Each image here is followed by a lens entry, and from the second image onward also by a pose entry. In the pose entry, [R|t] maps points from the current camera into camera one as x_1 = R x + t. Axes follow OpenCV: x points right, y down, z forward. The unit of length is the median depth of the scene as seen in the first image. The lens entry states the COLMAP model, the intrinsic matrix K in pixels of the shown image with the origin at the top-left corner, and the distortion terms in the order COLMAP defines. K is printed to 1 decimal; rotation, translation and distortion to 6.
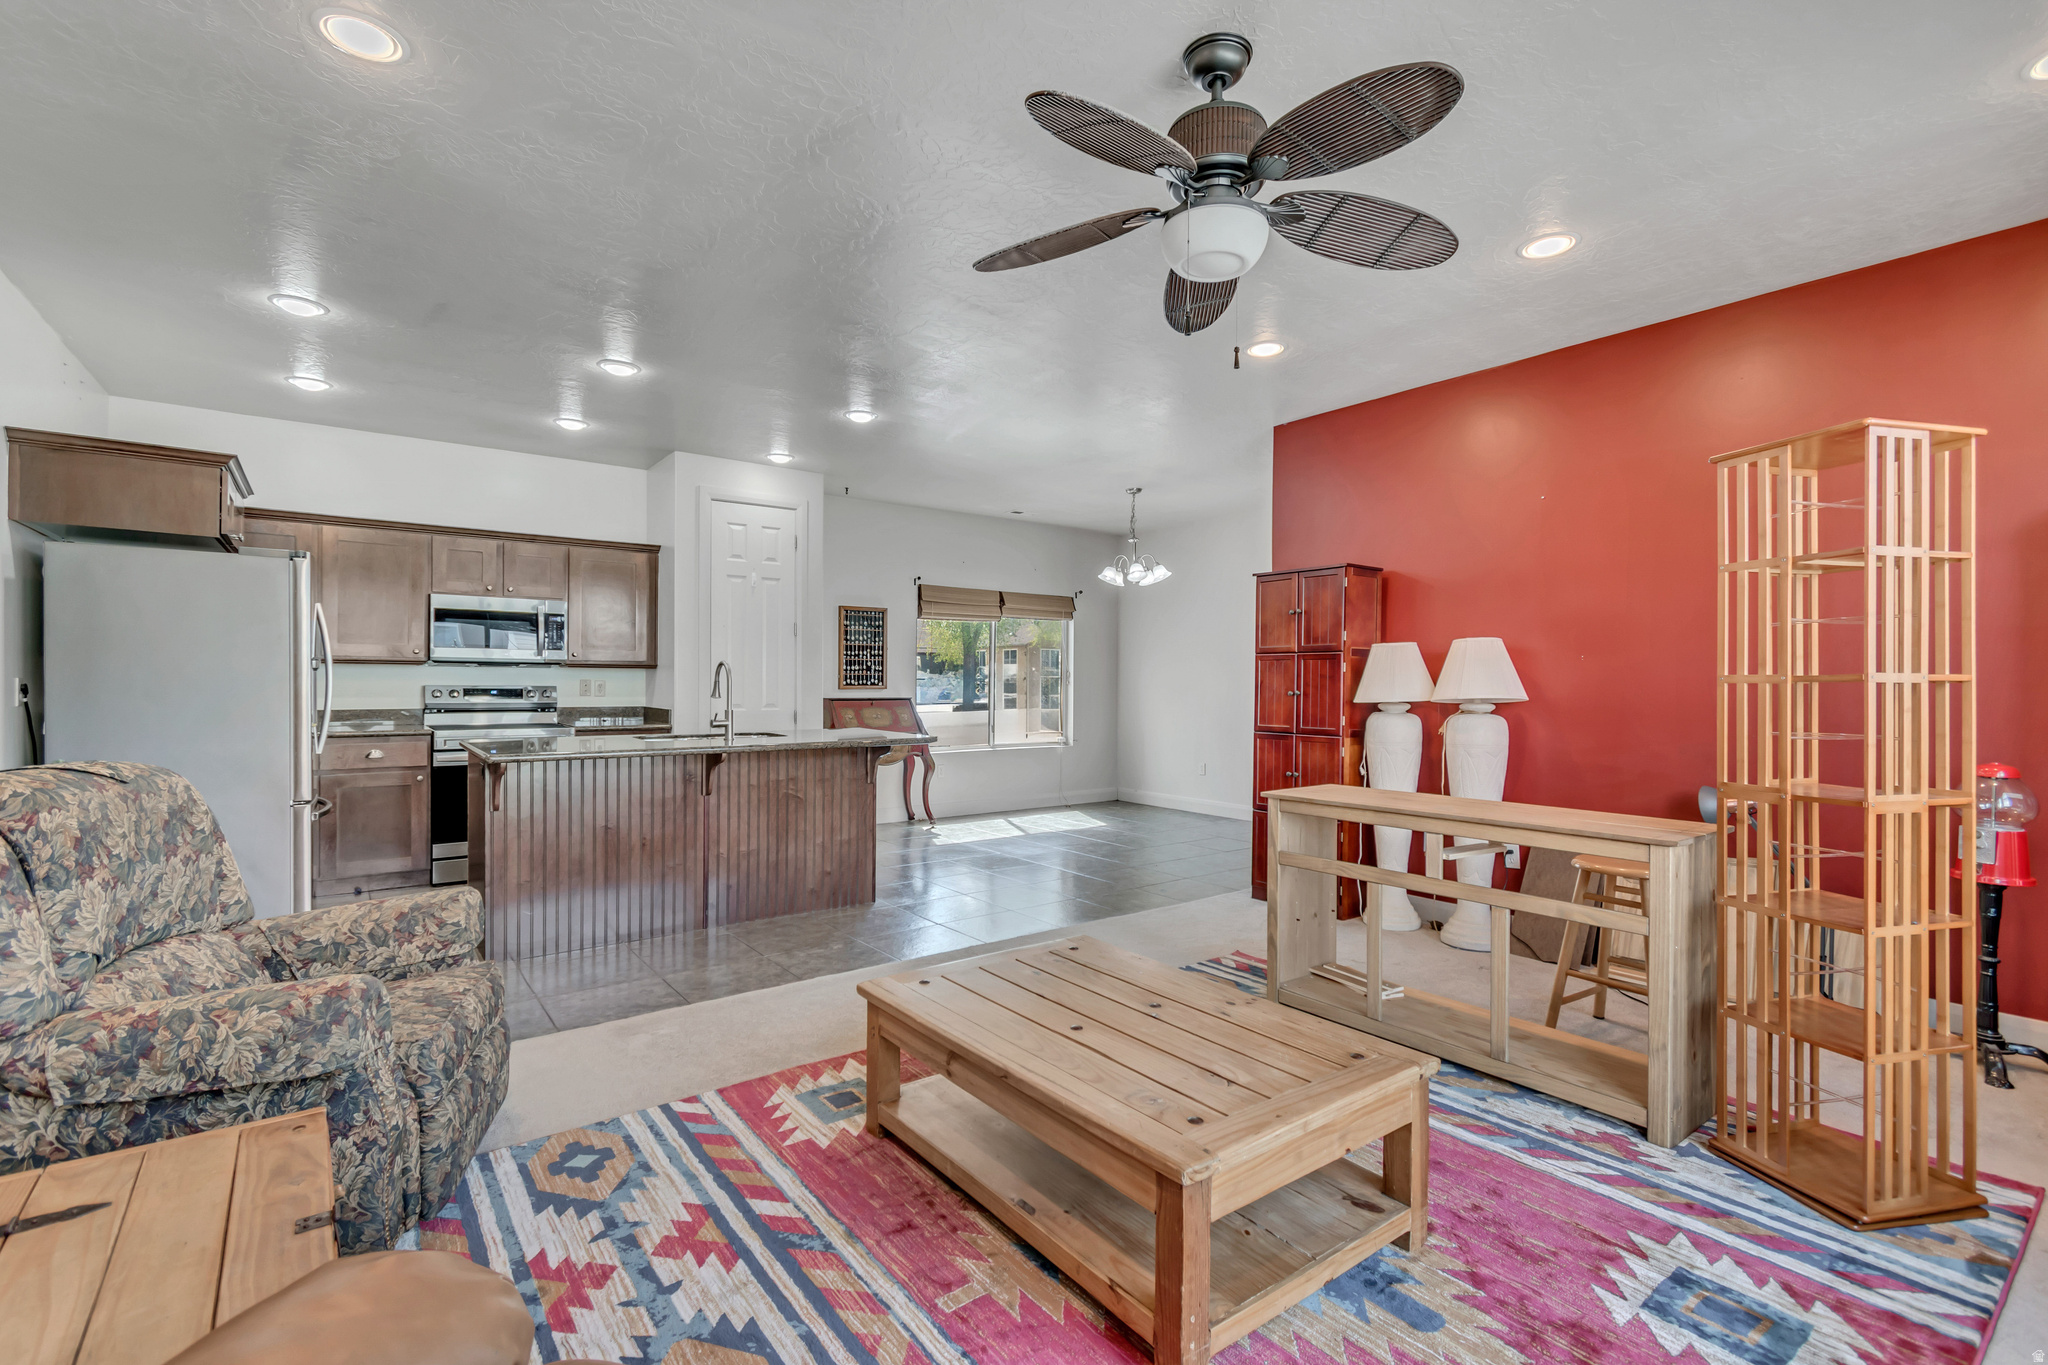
lens RADIAL K [[911.4, 0, 1025.4], [0, 911.4, 686.3], [0, 0, 1]] dist [0.002929, 0.000001]
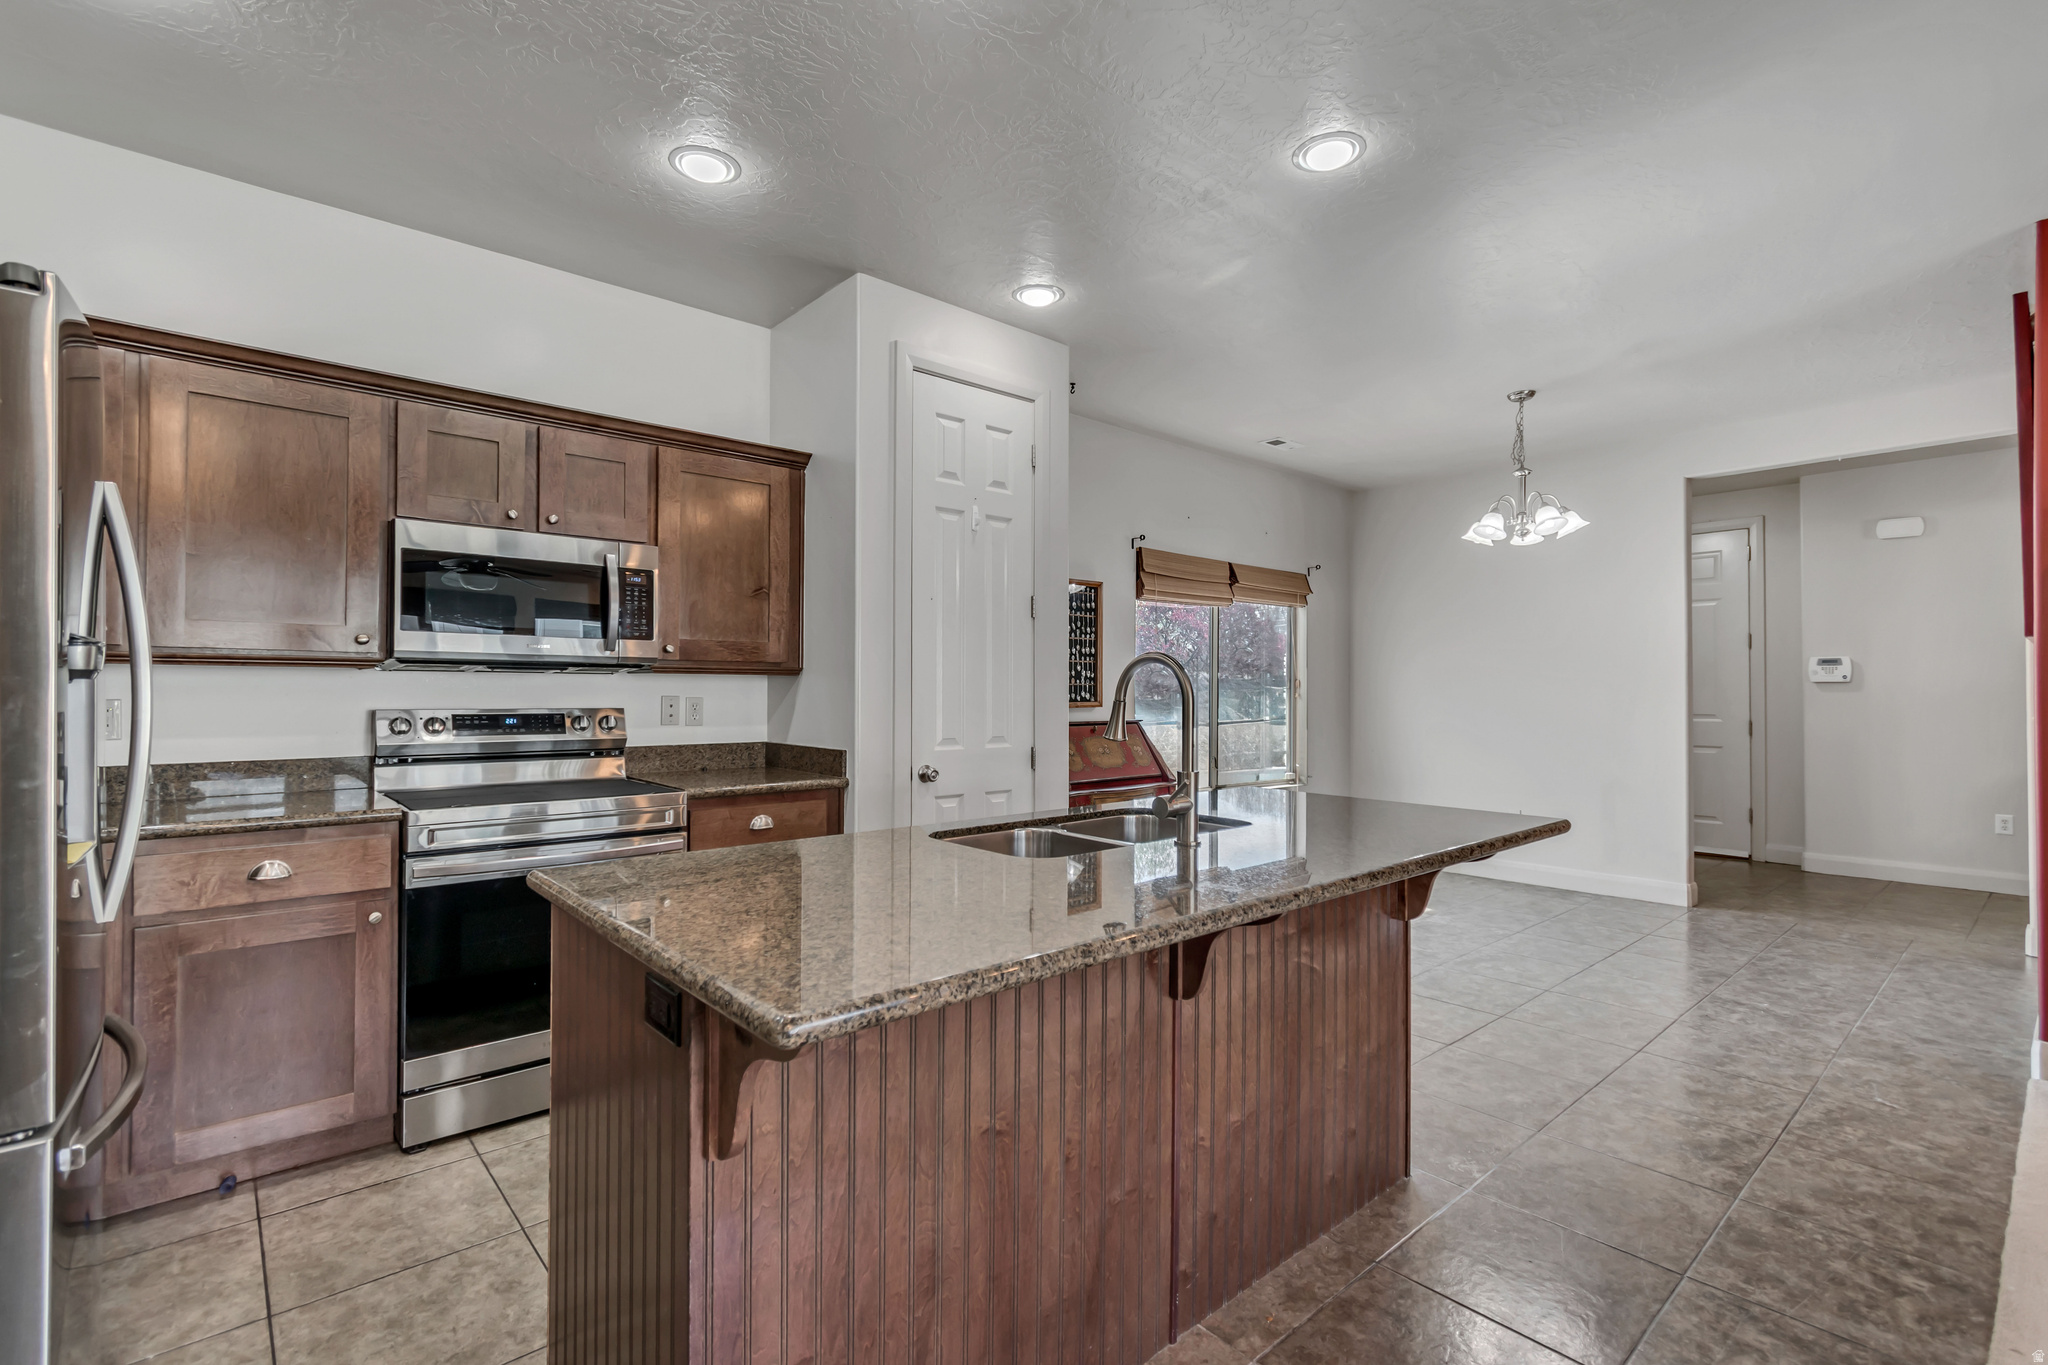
lens RADIAL K [[927.1, 0, 1028.9], [0, 927.1, 683.2], [0, 0, 1]] dist [0.000179, -0.000008]
pose [[0.997141, -0.003956, 0.075462, -0.330971], [0.005033, 0.999888, -0.014092, -0.006391], [-0.075398, 0.014432, 0.997049, 0.455921]]
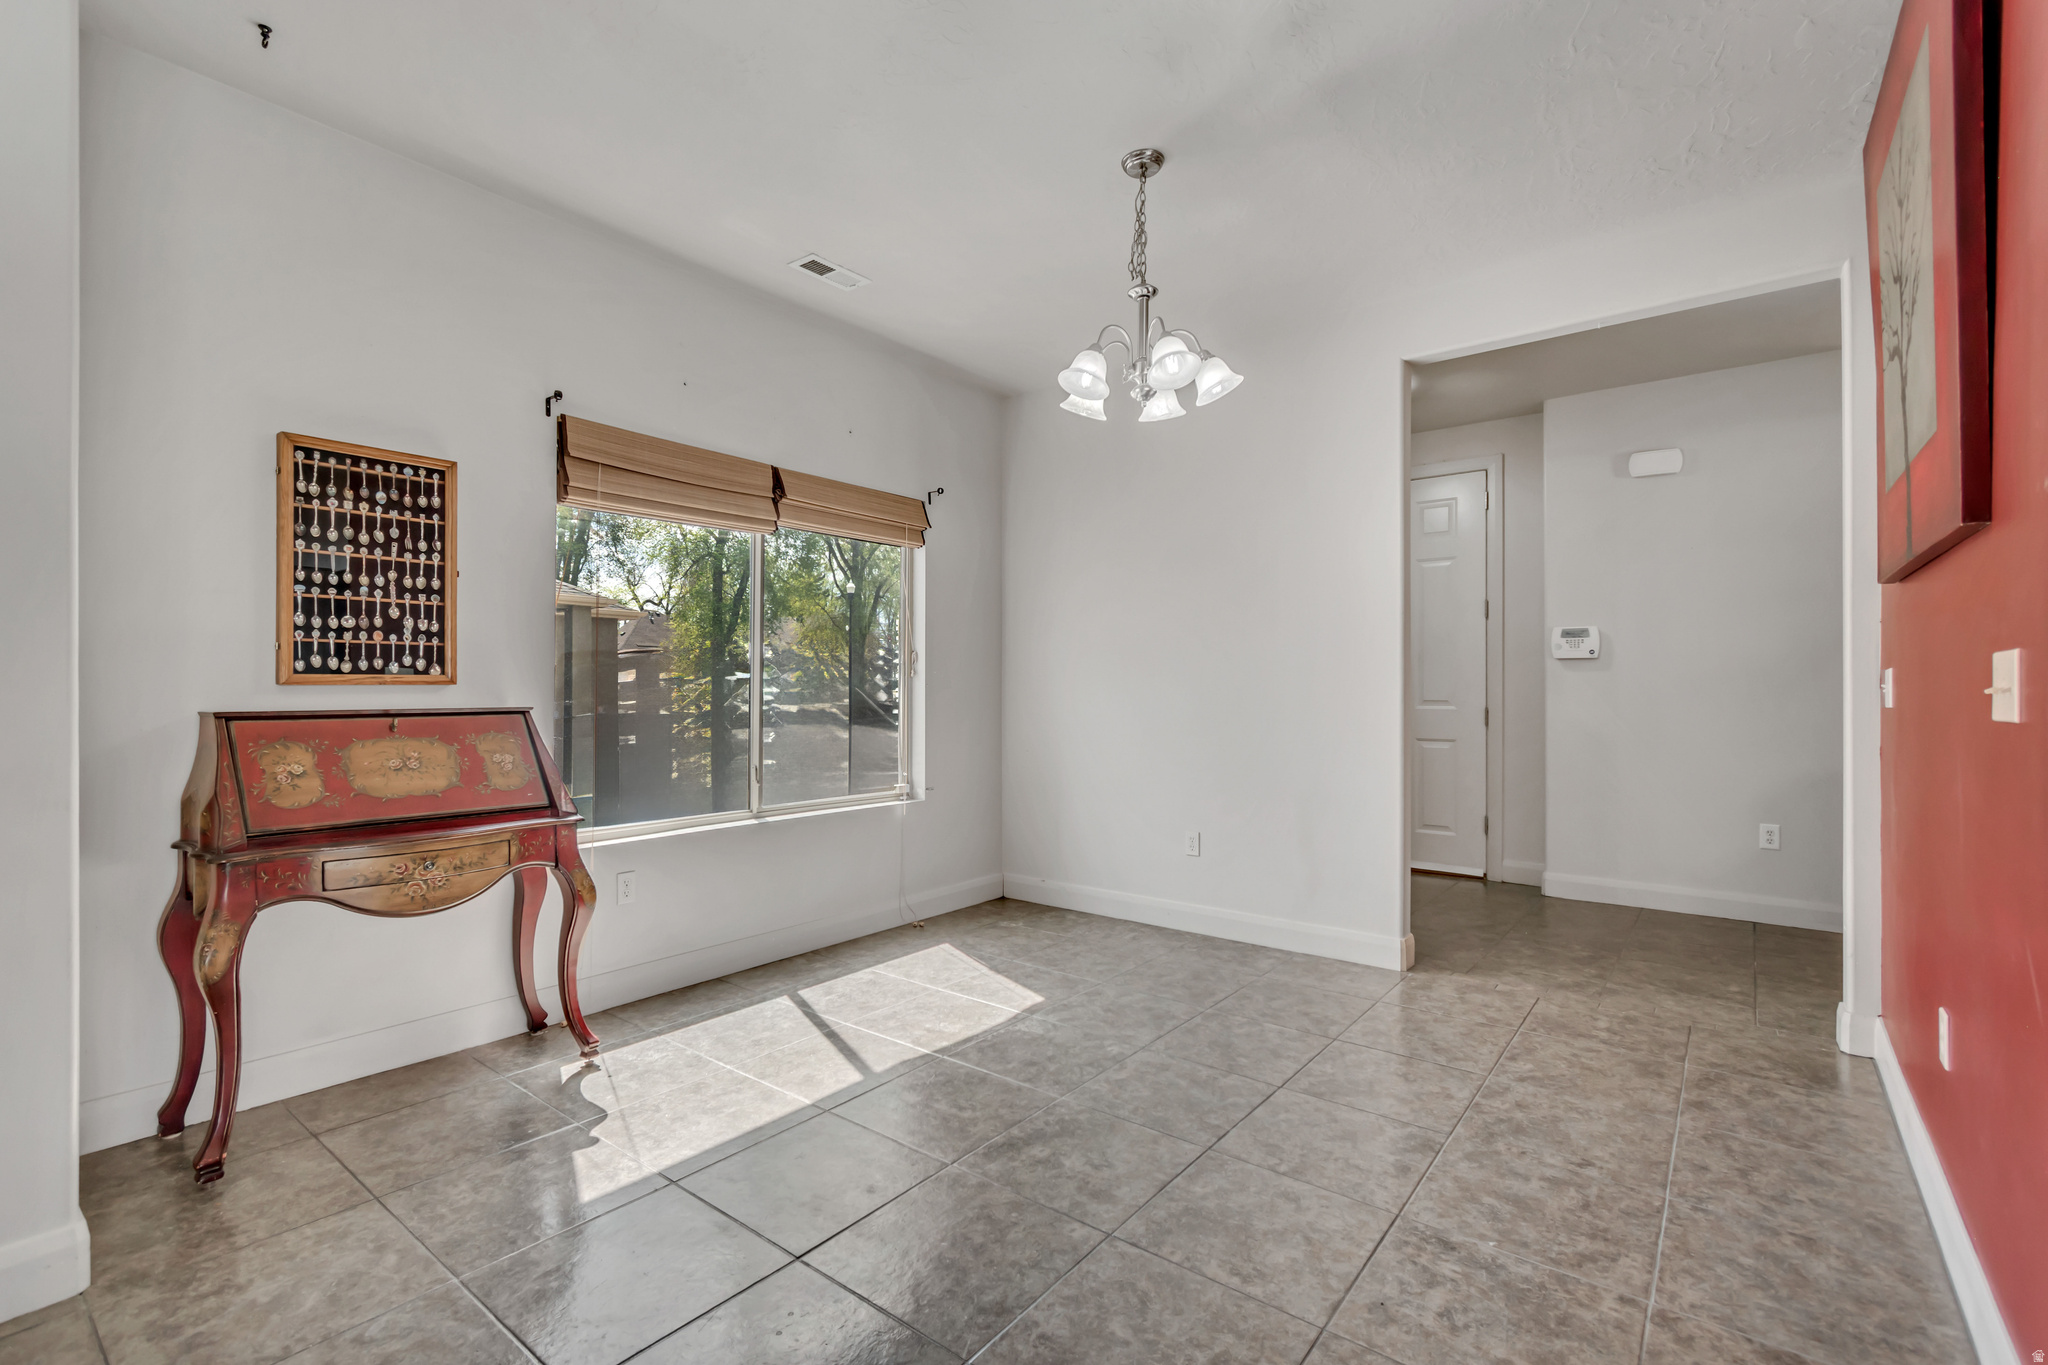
lens RADIAL K [[911.4, 0, 1025.4], [0, 911.4, 686.3], [0, 0, 1]] dist [0.002929, 0.000001]
pose [[0.966345, -0.003700, 0.257222, -0.034113], [0.004589, 0.999985, -0.002854, 0.007610], [-0.257208, 0.003938, 0.966348, 0.771095]]
